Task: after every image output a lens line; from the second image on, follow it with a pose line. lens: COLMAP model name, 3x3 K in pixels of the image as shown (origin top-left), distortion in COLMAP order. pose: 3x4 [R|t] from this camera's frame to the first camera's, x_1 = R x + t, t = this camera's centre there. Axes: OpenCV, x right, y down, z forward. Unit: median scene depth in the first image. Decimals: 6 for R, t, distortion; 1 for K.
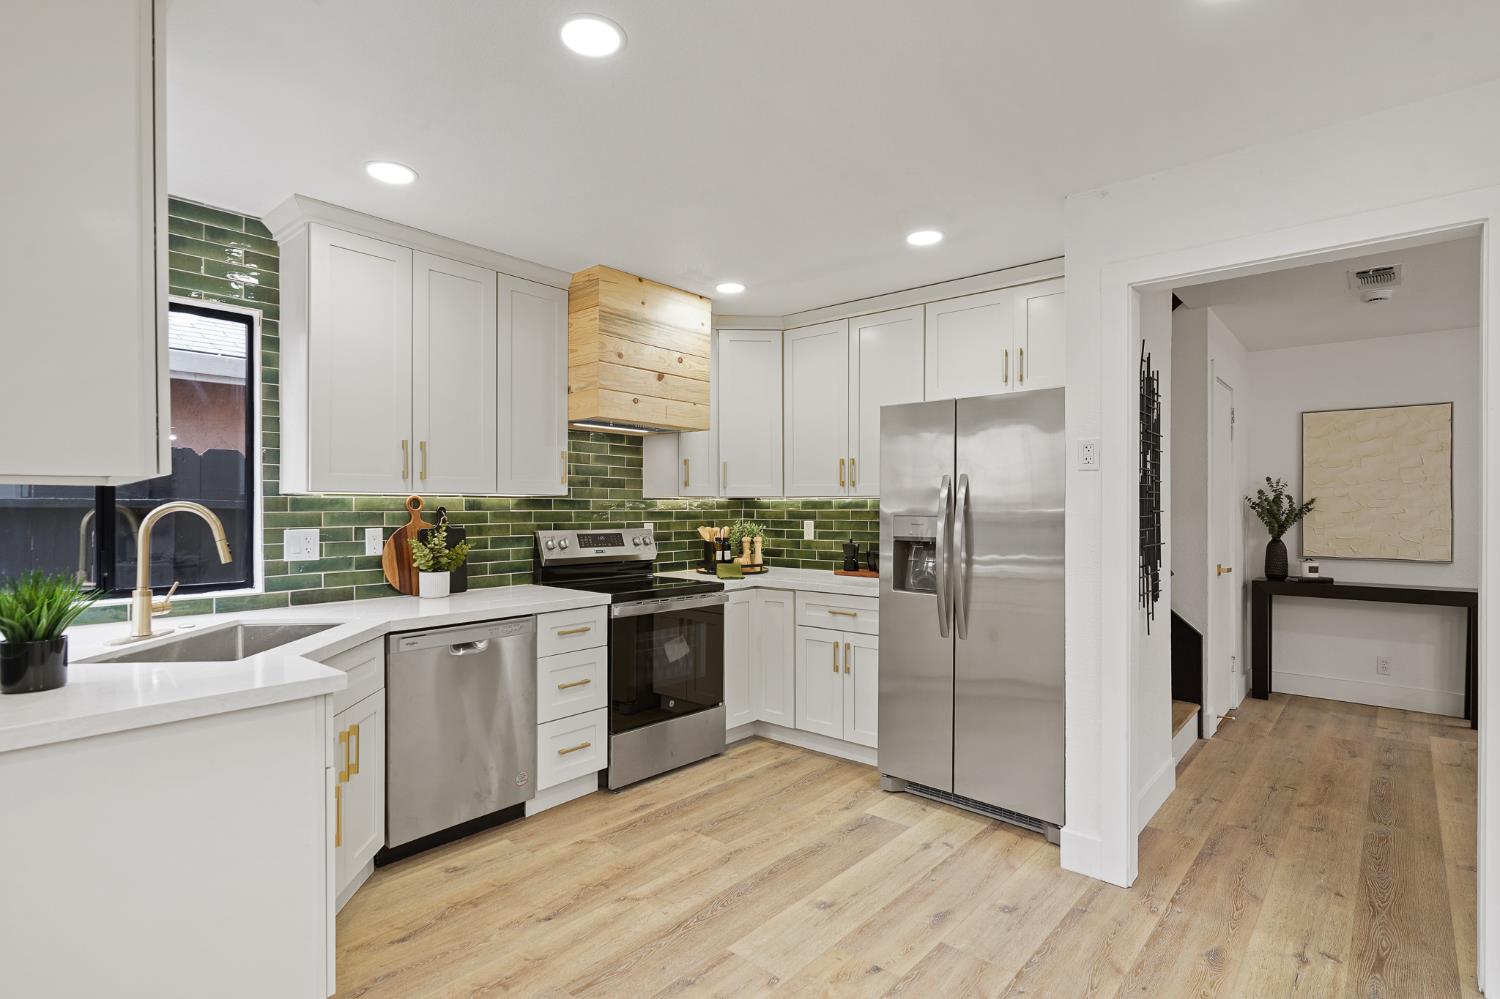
lens RADIAL K [[730.1, 0, 746.5], [0, 730.1, 505.0], [0, 0, 1]] dist [0.001068, -0.000049]
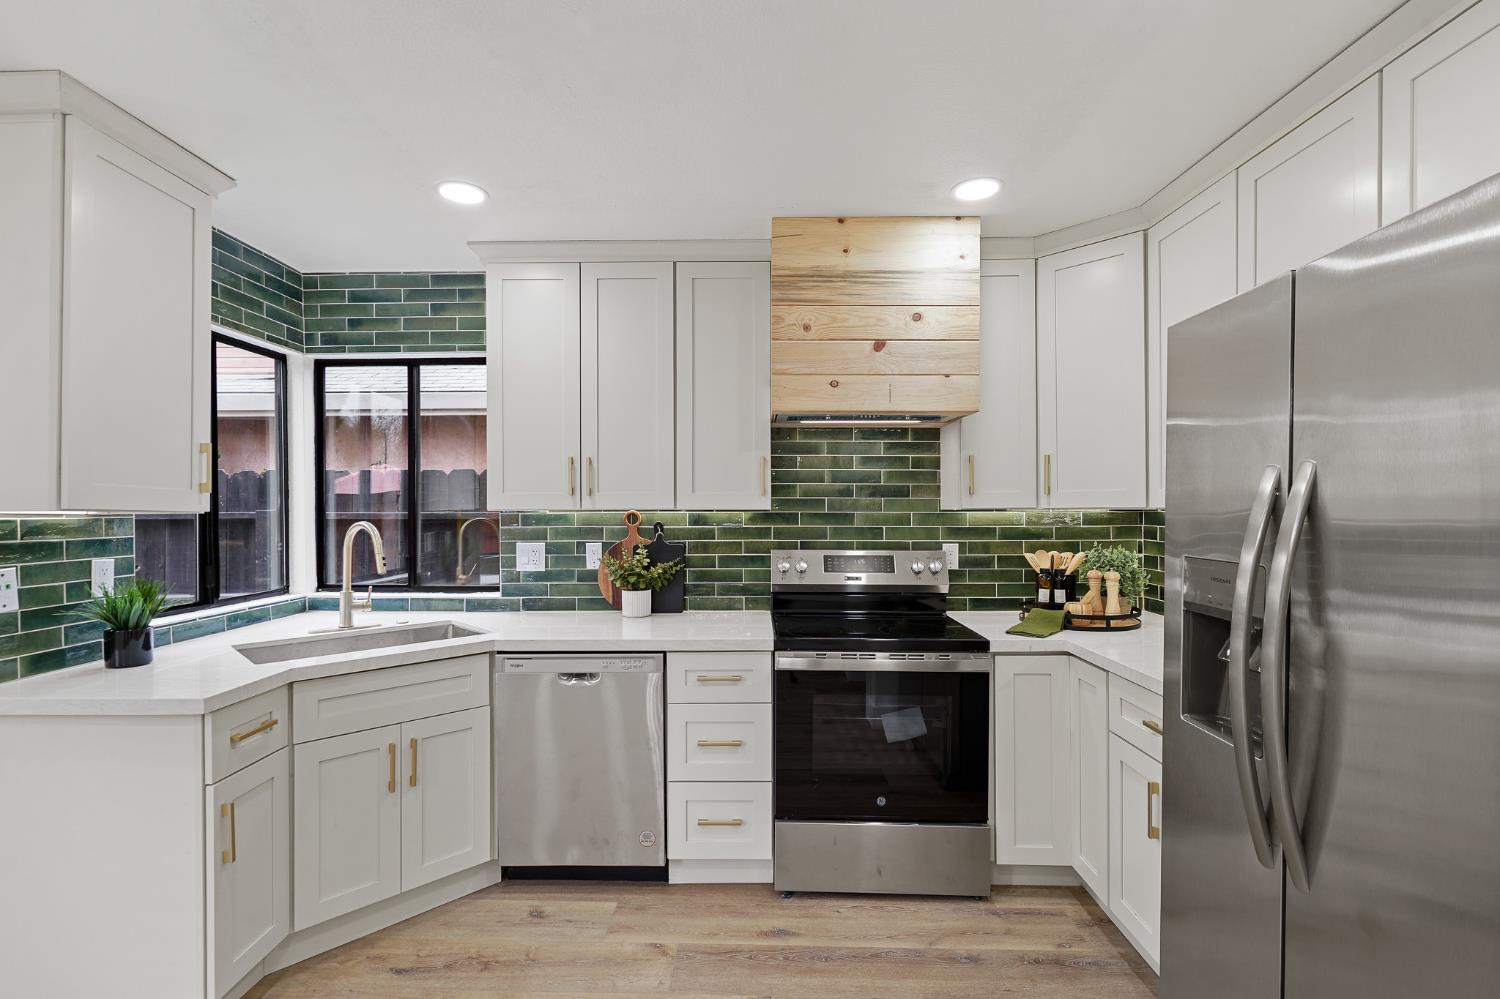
lens RADIAL K [[698.9, 0, 743.5], [0, 698.9, 506.4], [0, 0, 1]] dist [-0.001733, 0.001833]
pose [[0.645782, -0.001107, -0.763521, 0.338475], [0.003573, 0.999992, 0.001572, -0.018085], [0.763514, -0.003744, 0.645781, 0.466280]]
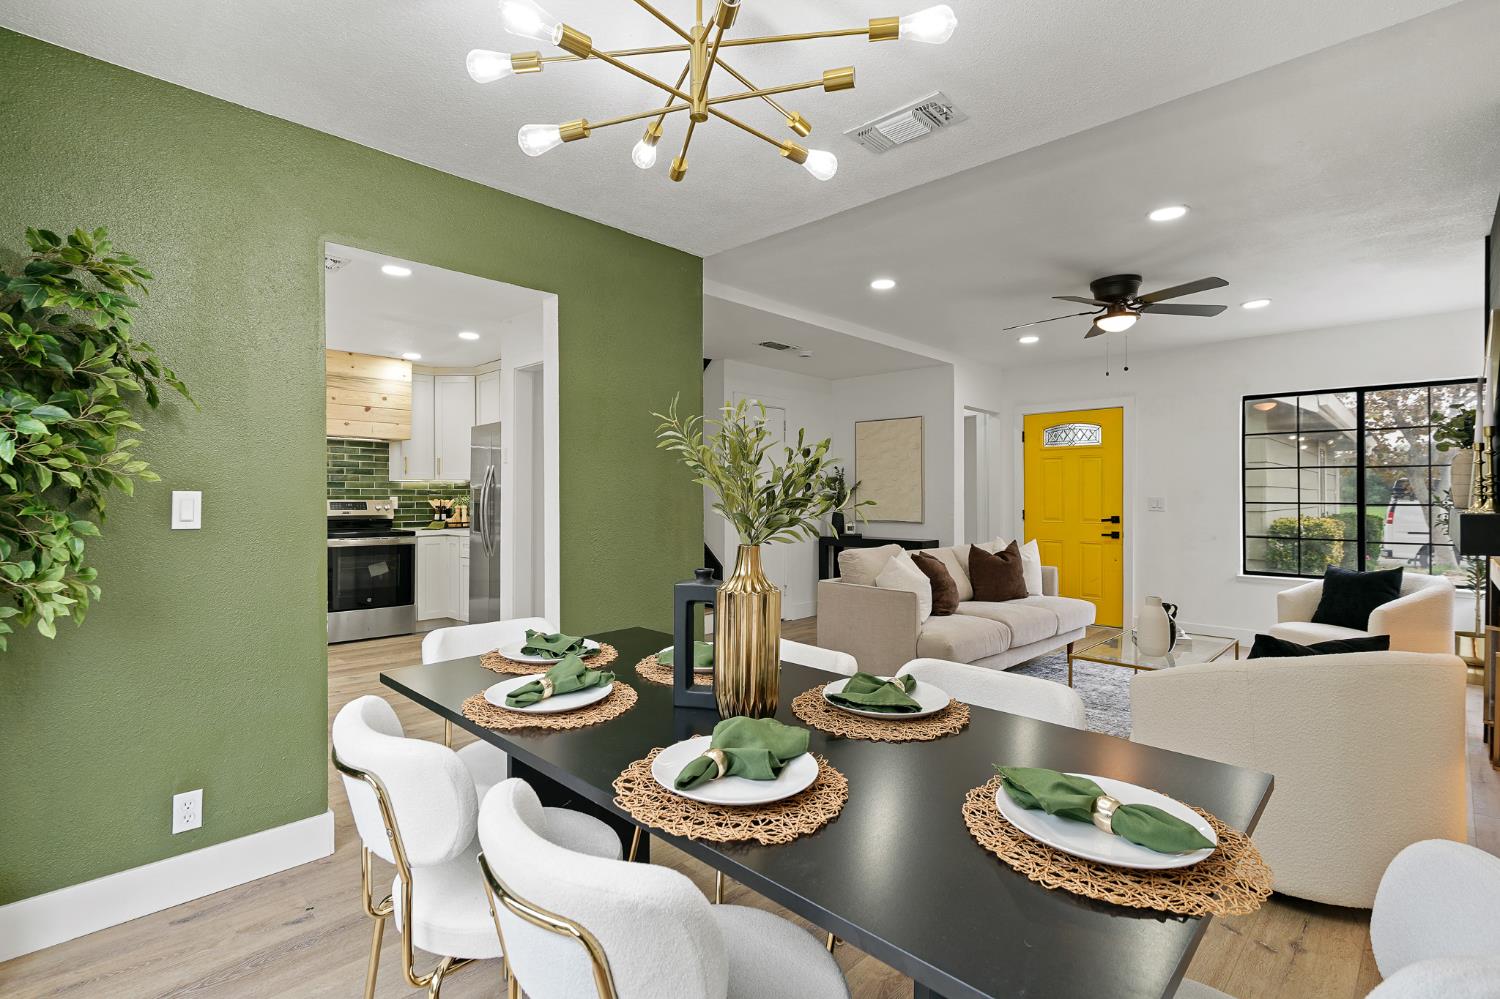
lens RADIAL K [[698.9, 0, 736.3], [0, 698.9, 489.5], [0, 0, 1]] dist [-0.001733, 0.001833]
pose [[0.998182, -0.001995, -0.060235, 0.876992], [0.001432, 0.999955, -0.009395, 0.030272], [0.060251, 0.009292, 0.998140, -0.603374]]
